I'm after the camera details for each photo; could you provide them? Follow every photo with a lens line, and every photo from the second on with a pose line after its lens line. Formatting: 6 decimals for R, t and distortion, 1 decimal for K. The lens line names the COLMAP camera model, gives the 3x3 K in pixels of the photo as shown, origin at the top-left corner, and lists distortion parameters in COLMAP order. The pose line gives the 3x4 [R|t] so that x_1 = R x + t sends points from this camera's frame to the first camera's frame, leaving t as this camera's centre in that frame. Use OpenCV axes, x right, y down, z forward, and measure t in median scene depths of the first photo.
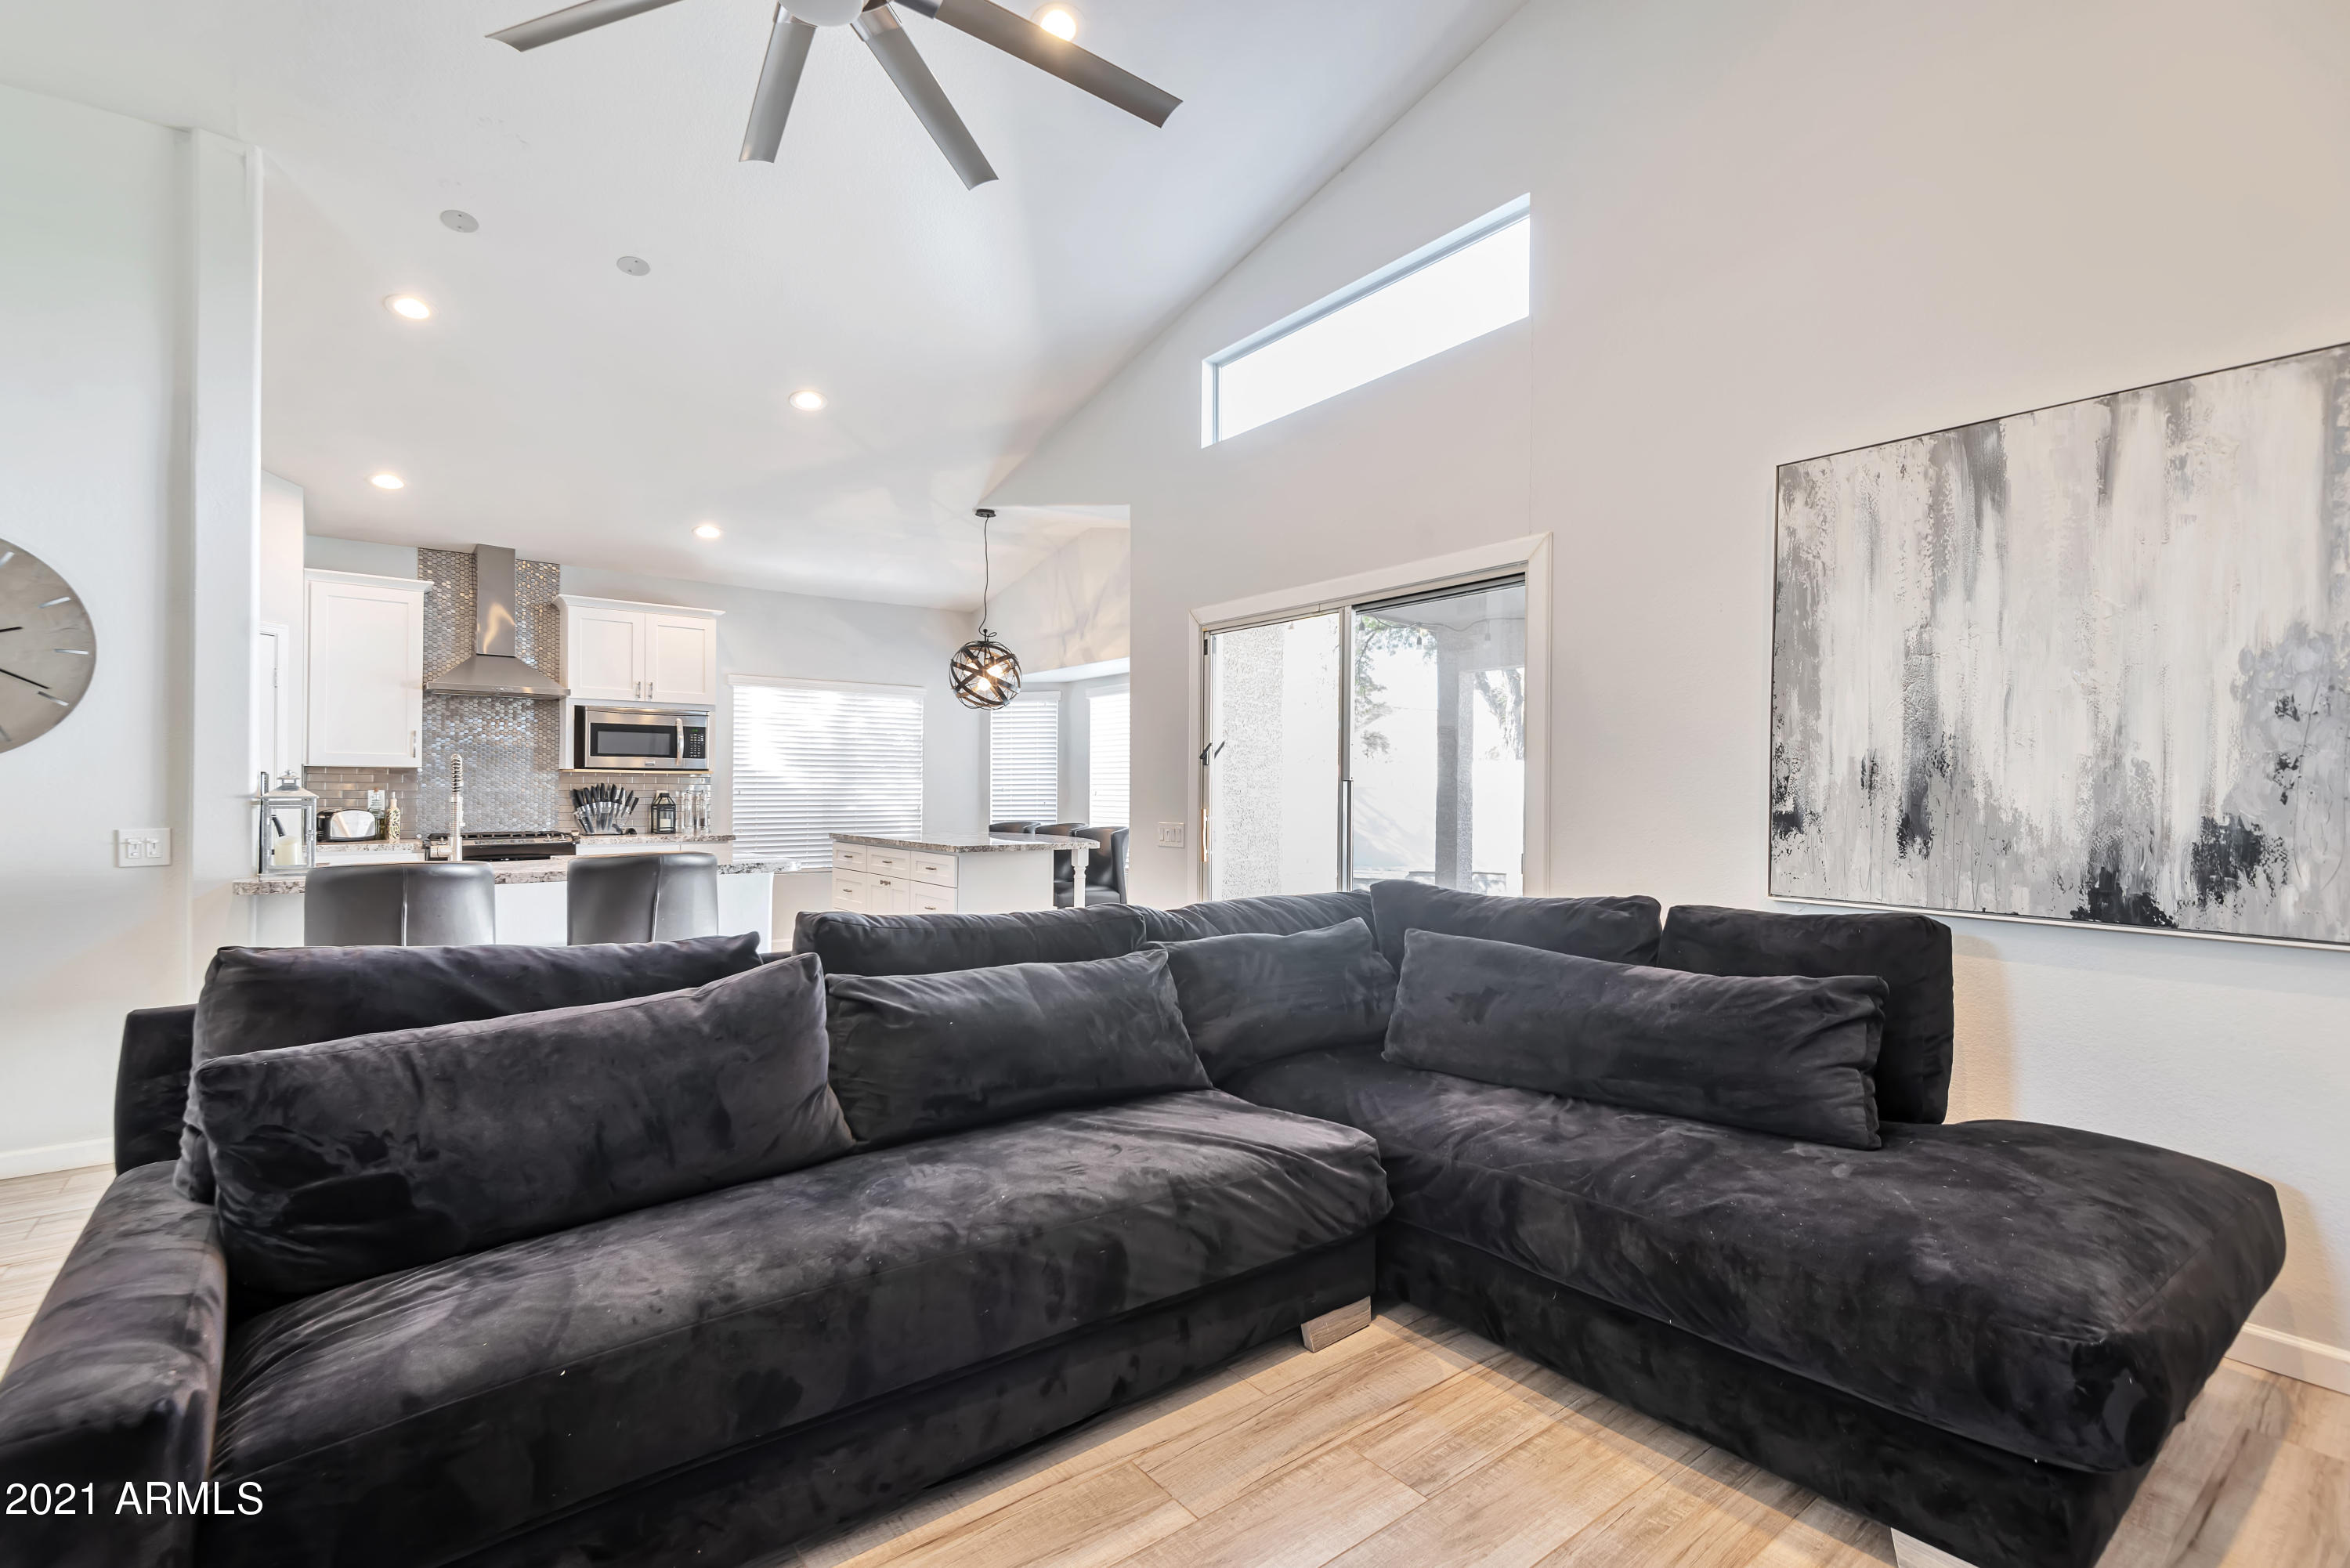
lens RADIAL K [[1057.4, 0, 1175.0], [0, 1057.4, 784.0], [0, 0, 1]] dist [-0.000563, -0.000073]
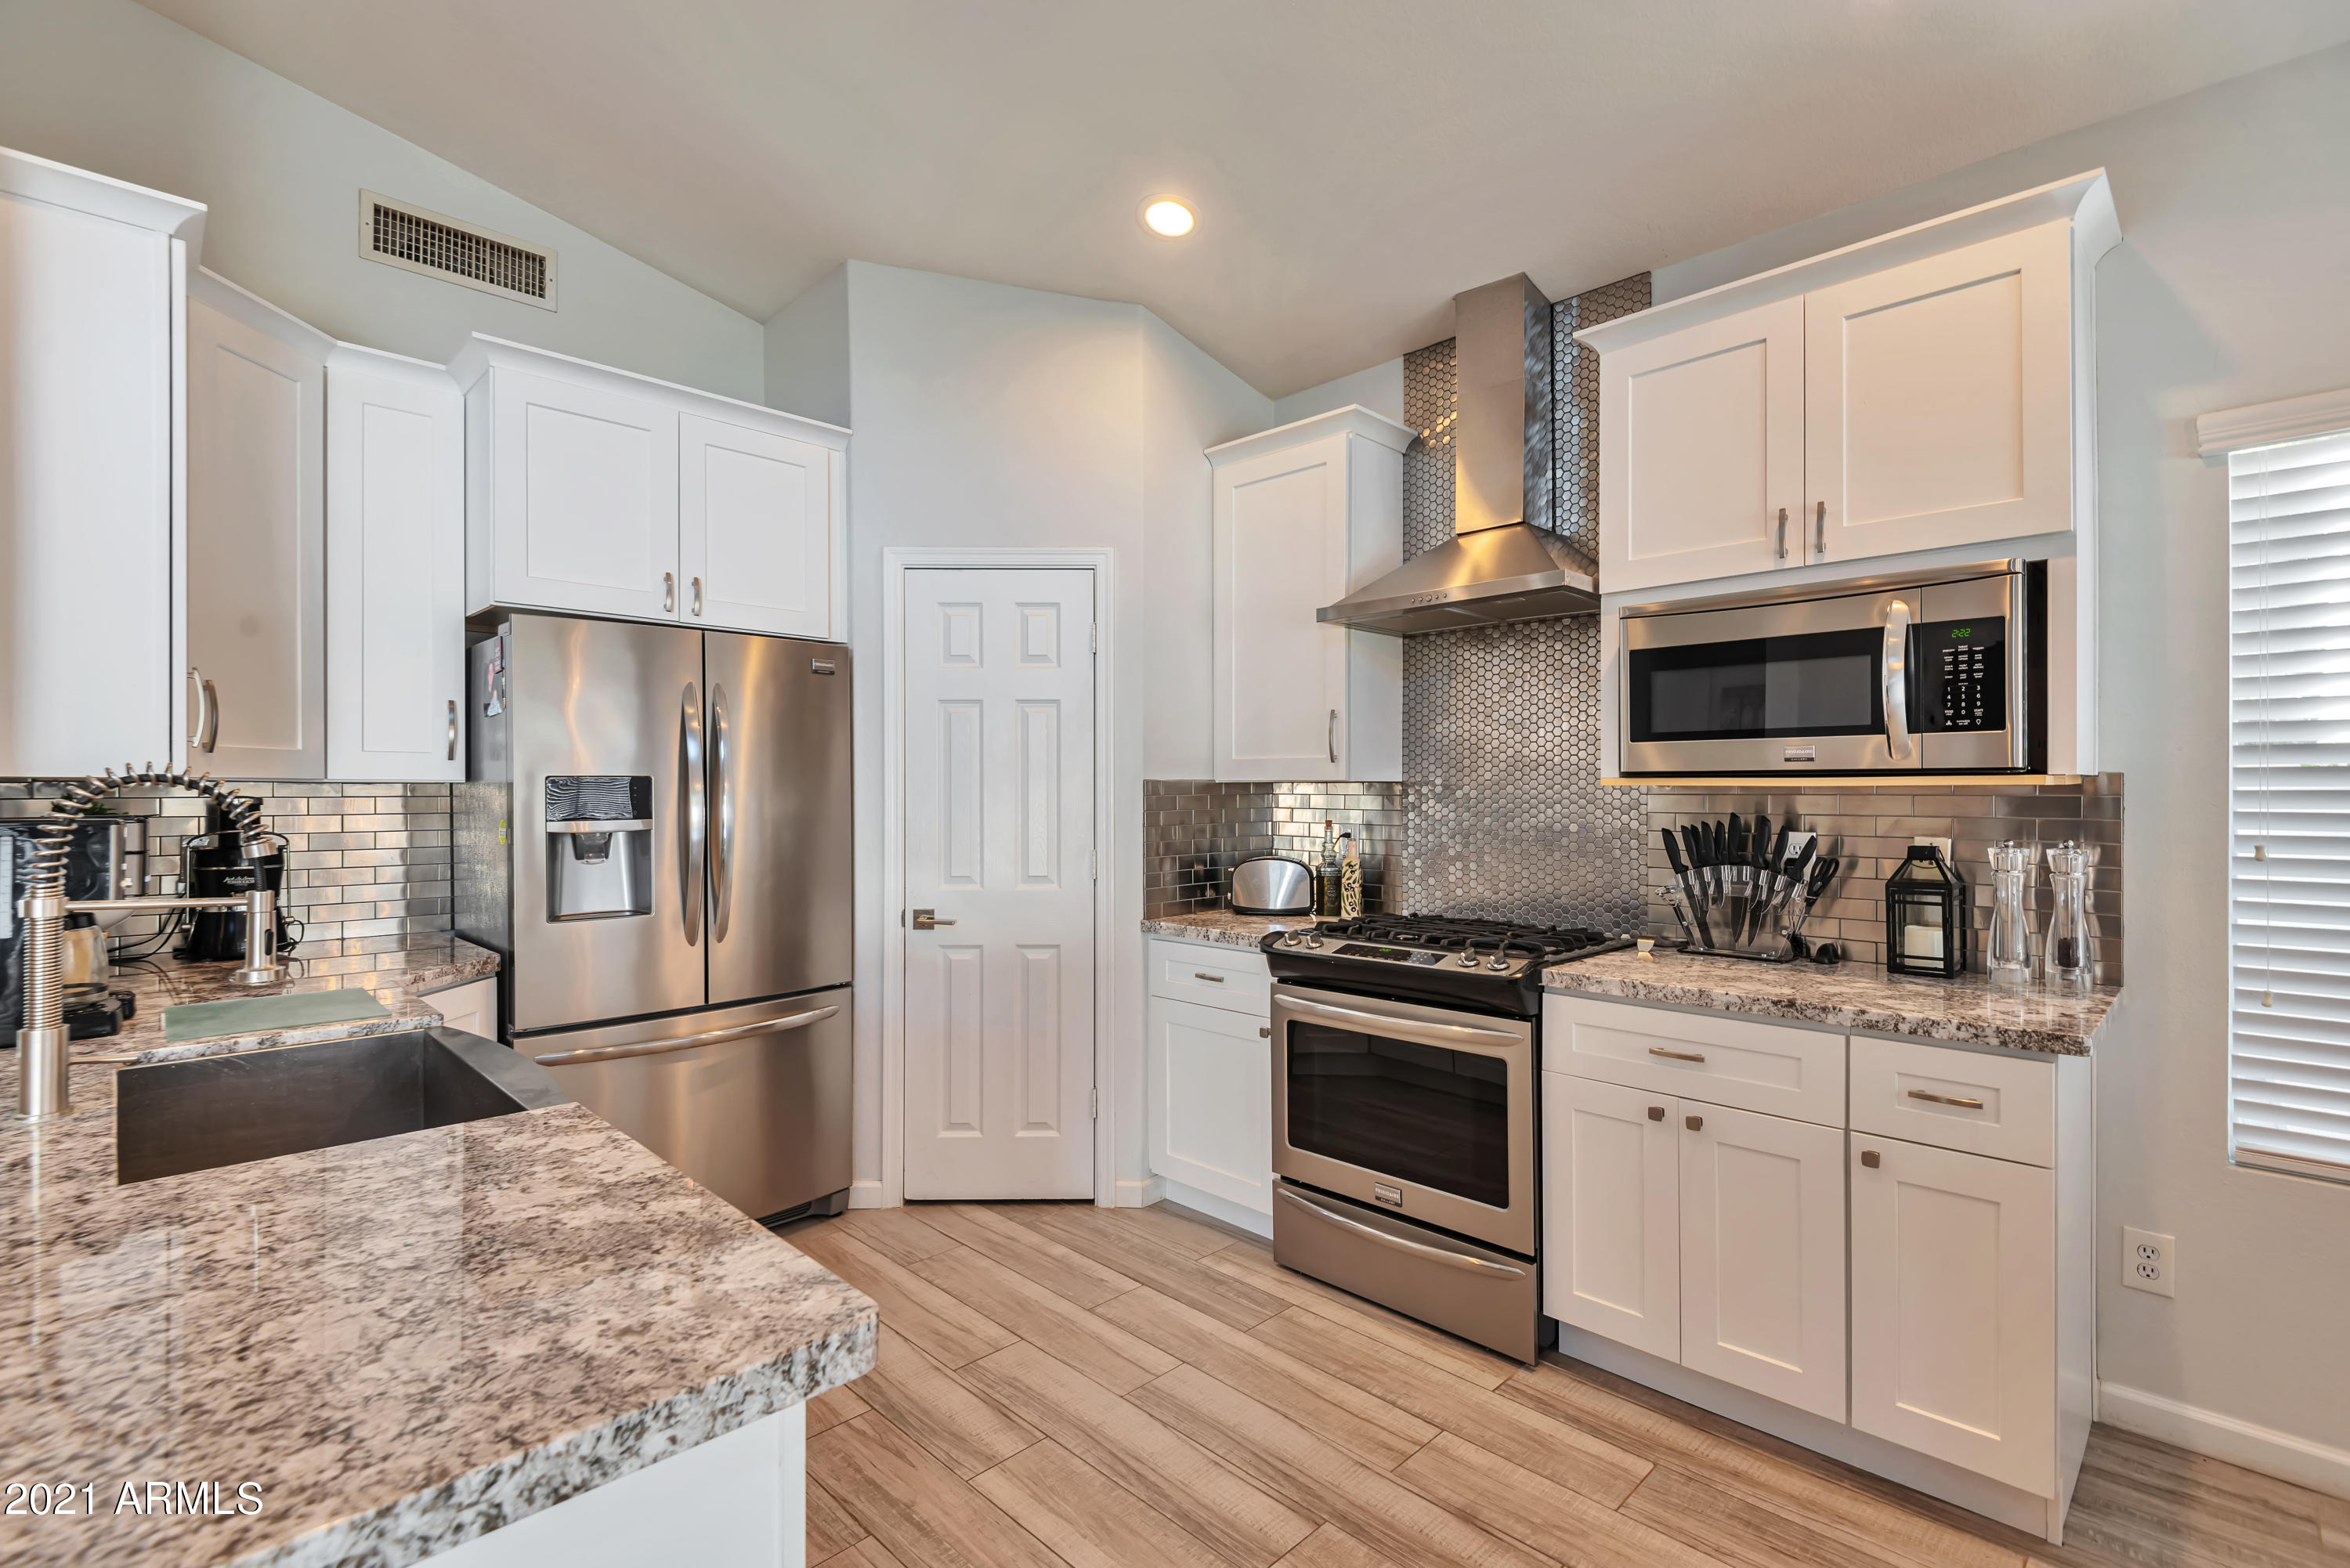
lens RADIAL K [[1060.4, 0, 1169.4], [0, 1060.4, 791.1], [0, 0, 1]] dist [0.015868, -0.013579]
pose [[0.134616, -0.005386, -0.990883, -0.204051], [0.007691, 0.999961, -0.004390, -0.009236], [0.990868, -0.007030, 0.134652, 0.761238]]
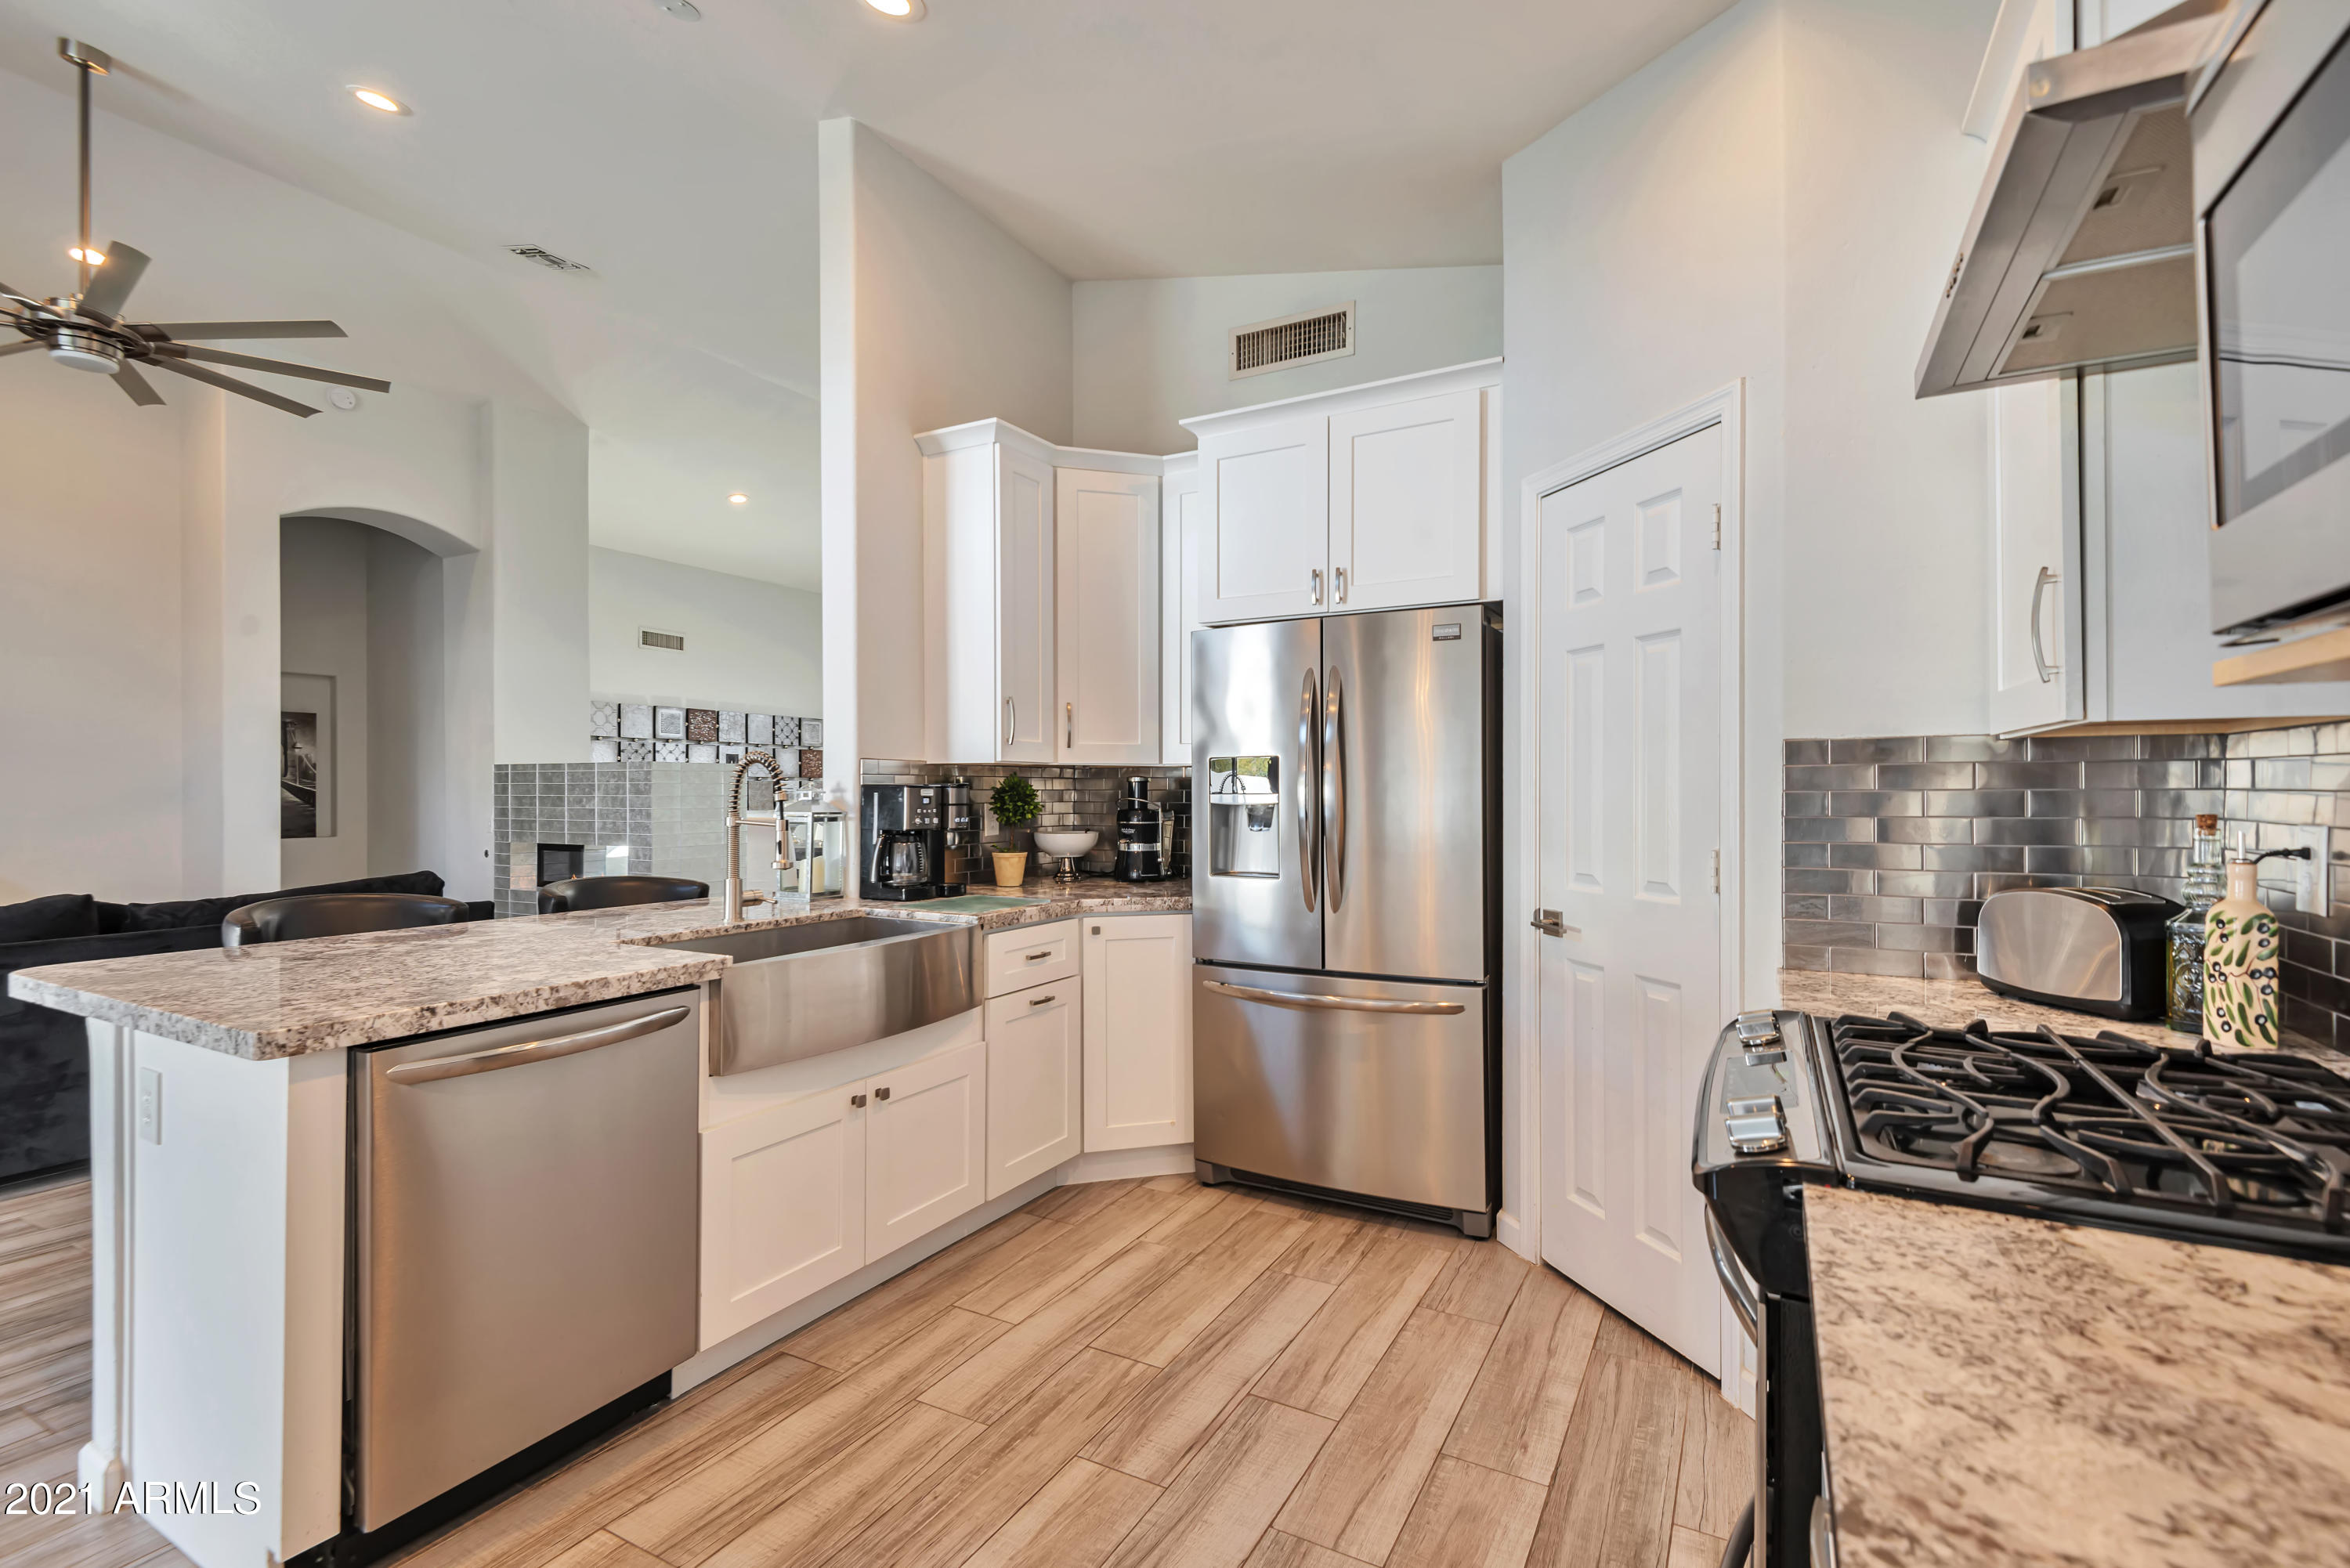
lens RADIAL K [[1073.1, 0, 1162.8], [0, 1073.1, 792.5], [0, 0, 1]] dist [0.031344, -0.000022]
pose [[-0.916374, -0.005640, -0.400284, -0.399295], [-0.002591, 0.999963, -0.008158, 0.001074], [0.400316, -0.006438, -0.916355, 1.016347]]
